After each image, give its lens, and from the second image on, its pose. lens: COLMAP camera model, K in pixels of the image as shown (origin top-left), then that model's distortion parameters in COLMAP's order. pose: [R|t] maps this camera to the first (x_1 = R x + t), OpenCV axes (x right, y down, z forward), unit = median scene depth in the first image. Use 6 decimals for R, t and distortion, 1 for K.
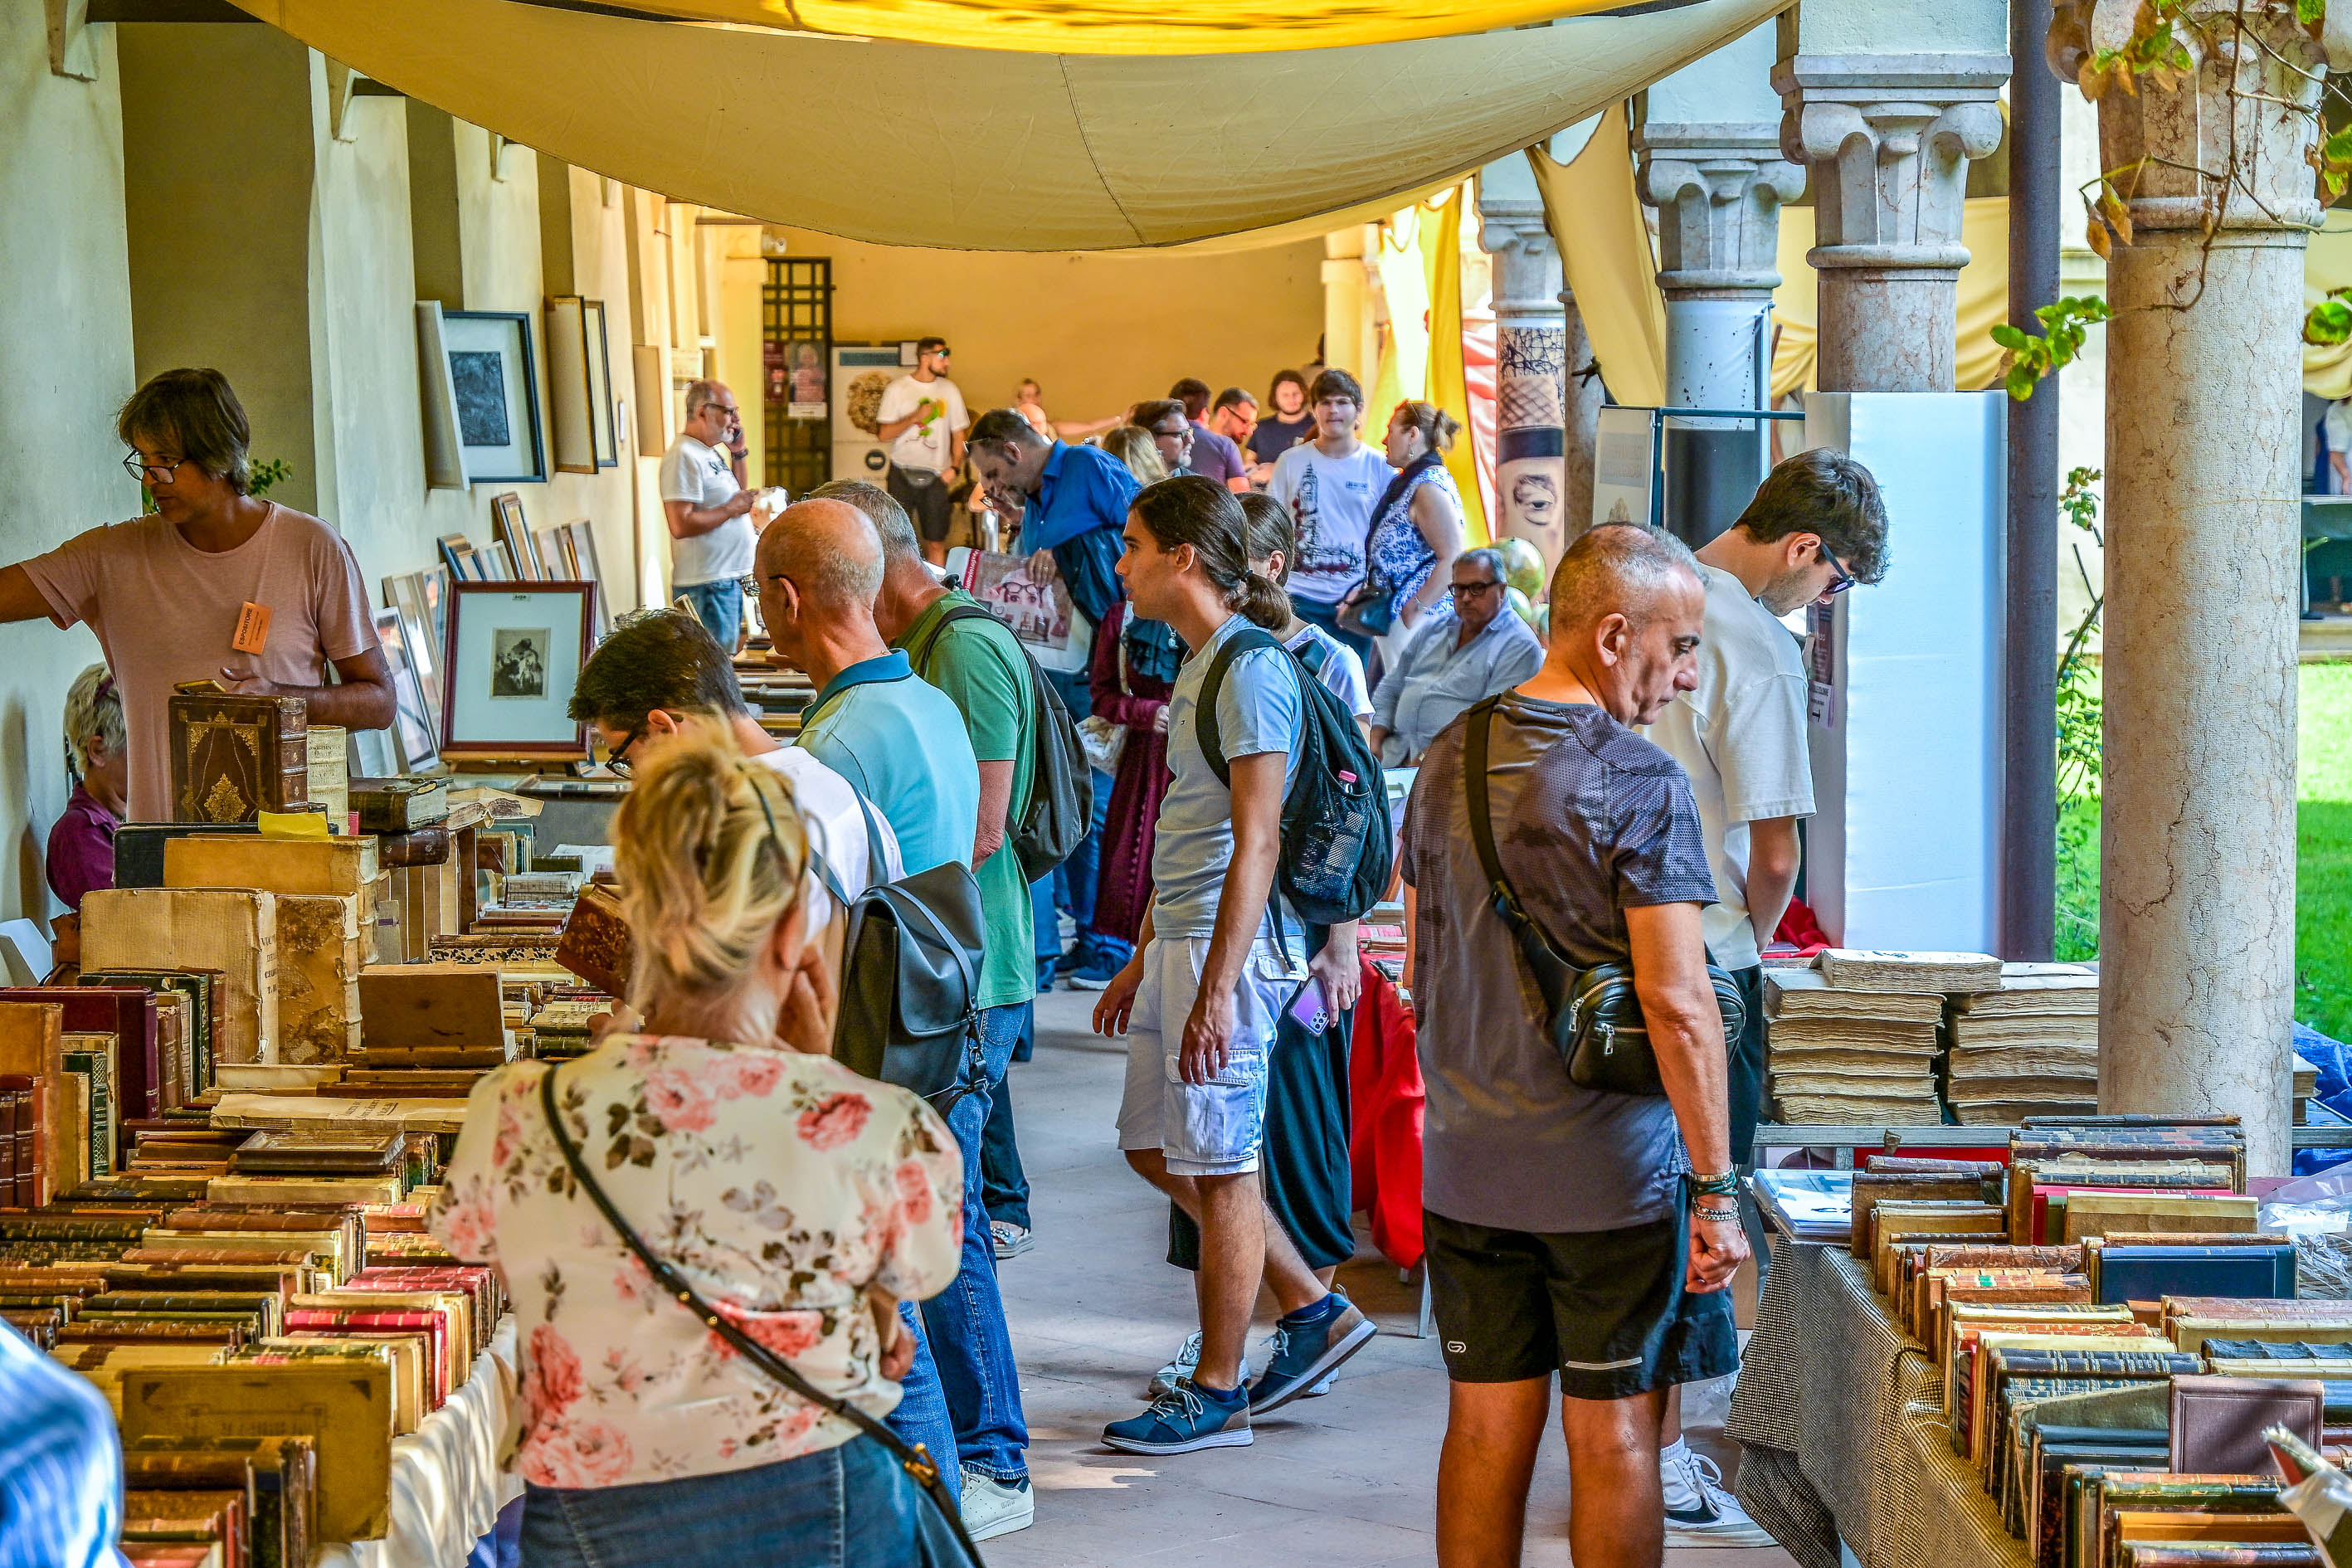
lens RADIAL K [[5706.1, 0, 1176.0], [0, 5706.1, 784.0], [0, 0, 1]] dist [0.063507, 0.456598]
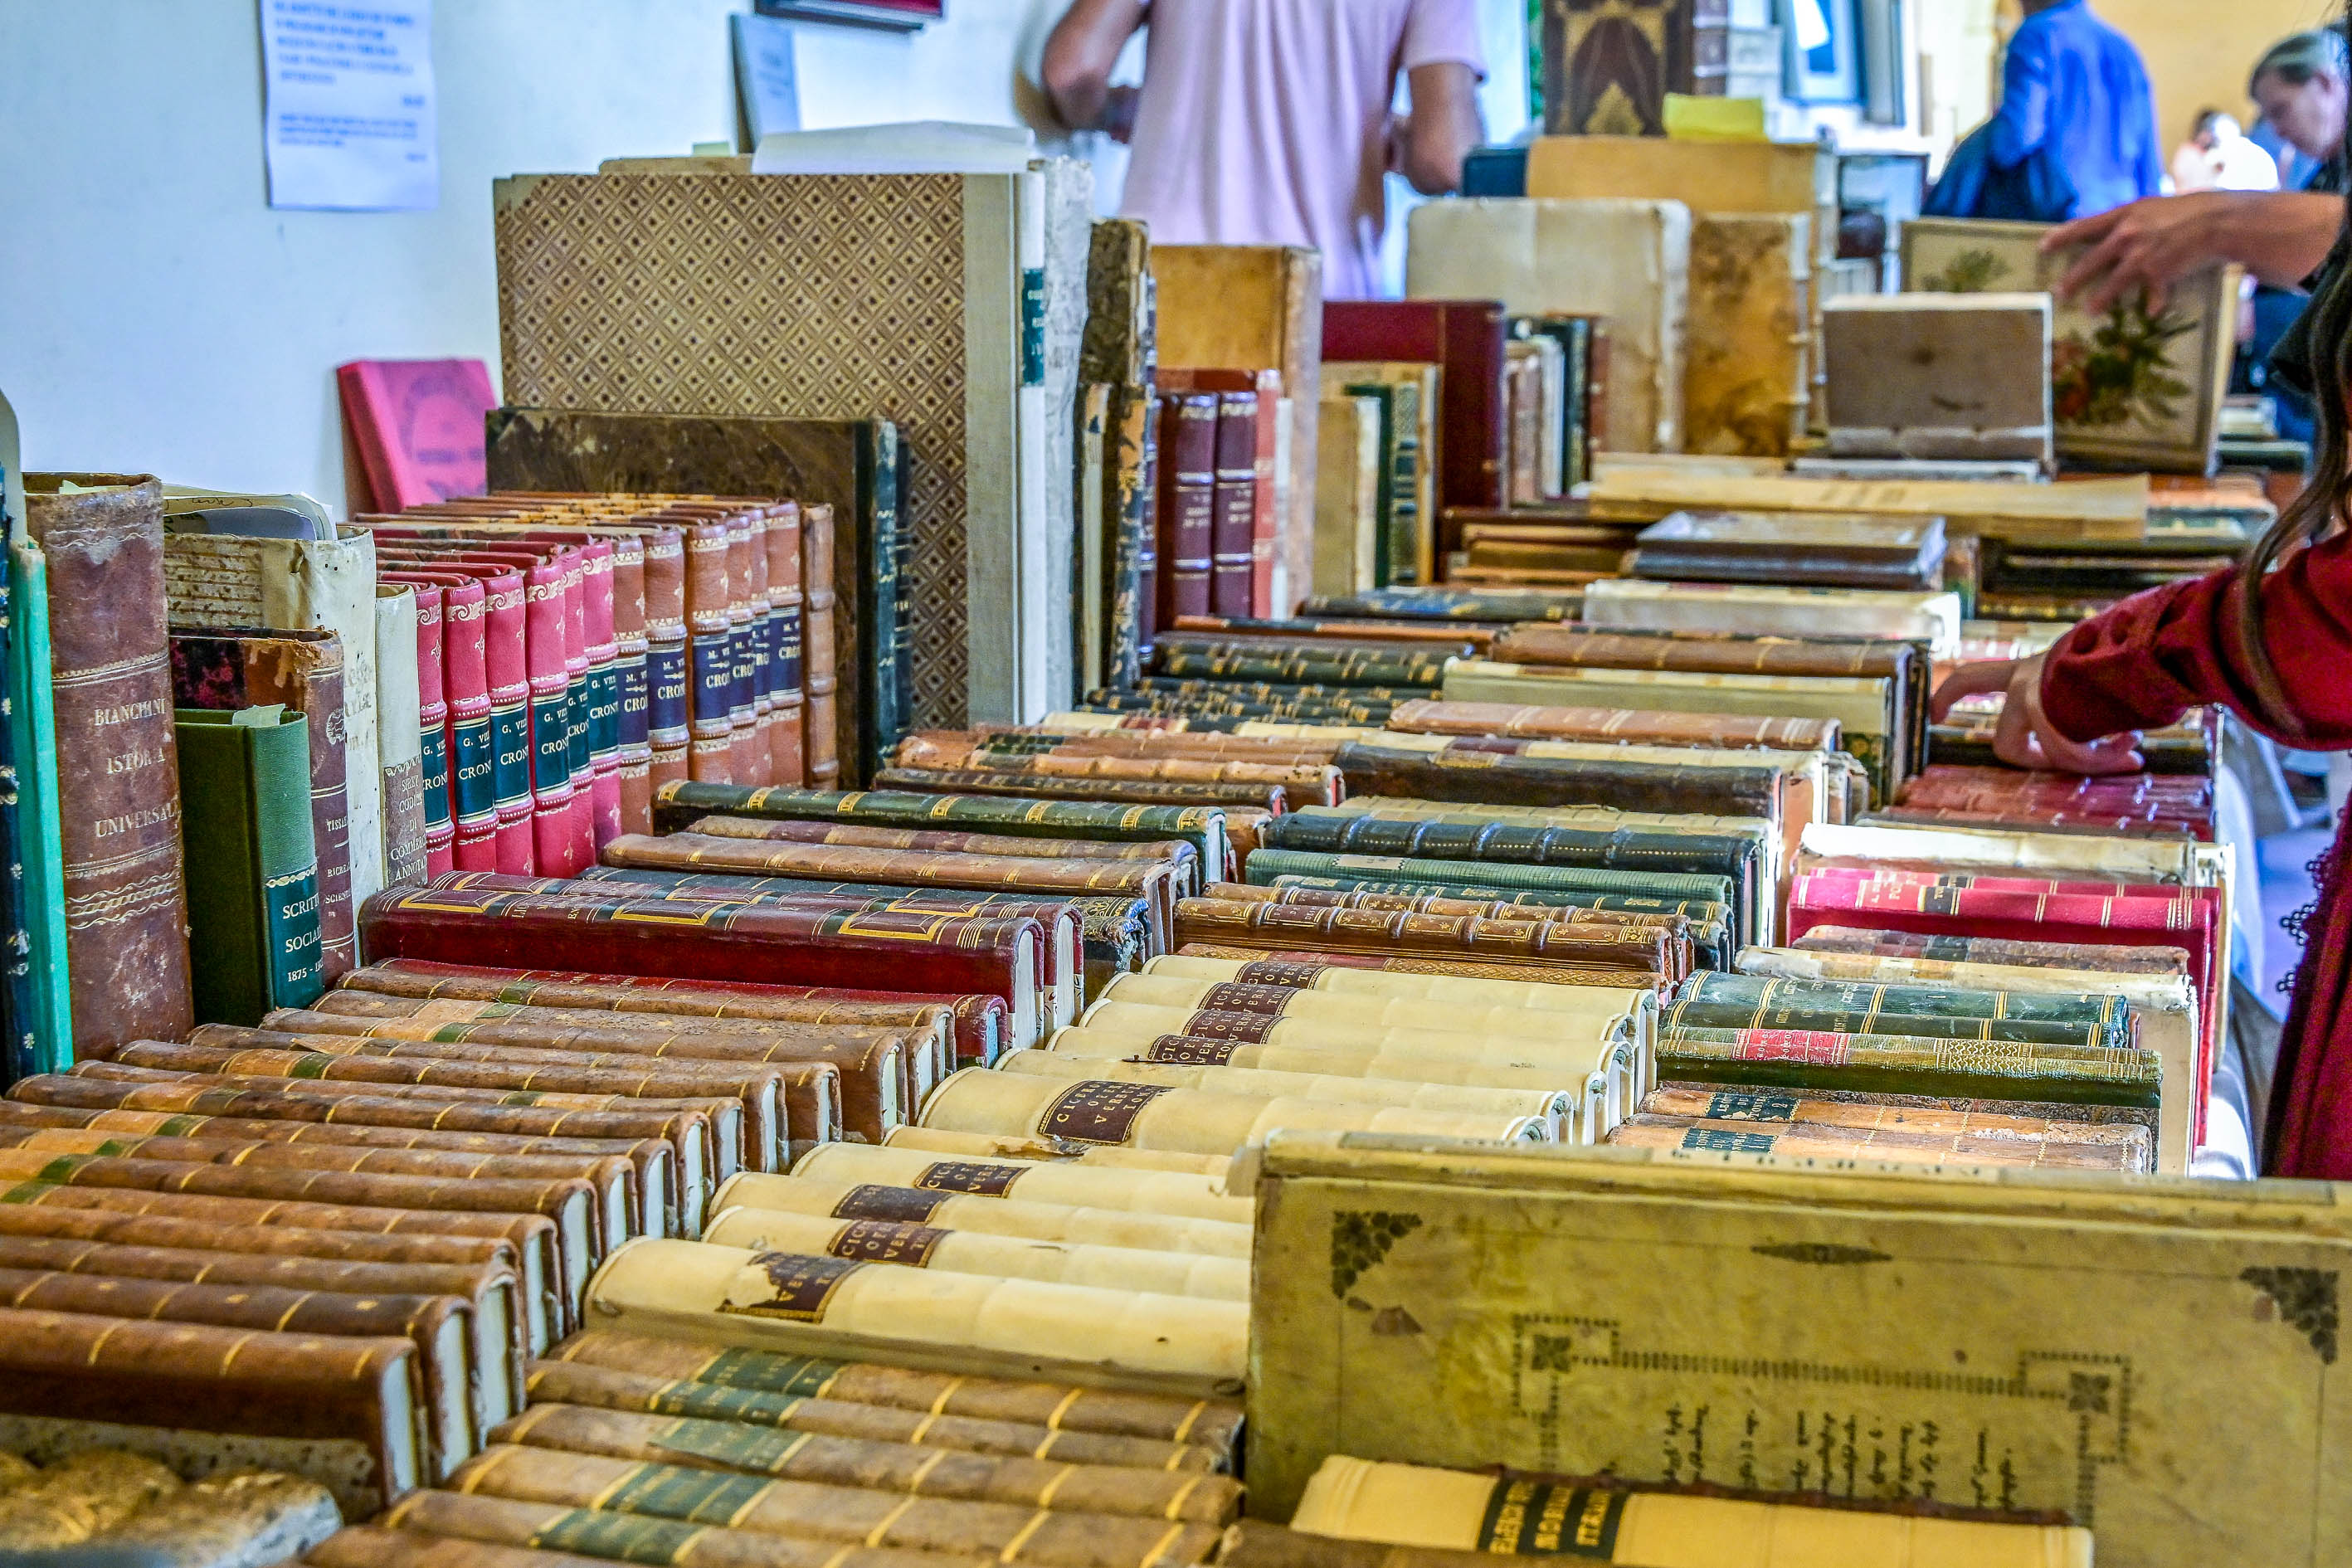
lens RADIAL K [[3544.1, 0, 1176.0], [0, 3544.1, 784.0], [0, 0, 1]] dist [0.136634, -0.007922]
pose [[0.961762, 0.041335, -0.270748, -0.117561], [-0.017010, 0.995652, 0.091583, 0.058547], [0.273356, -0.083475, 0.958284, 0.682852]]
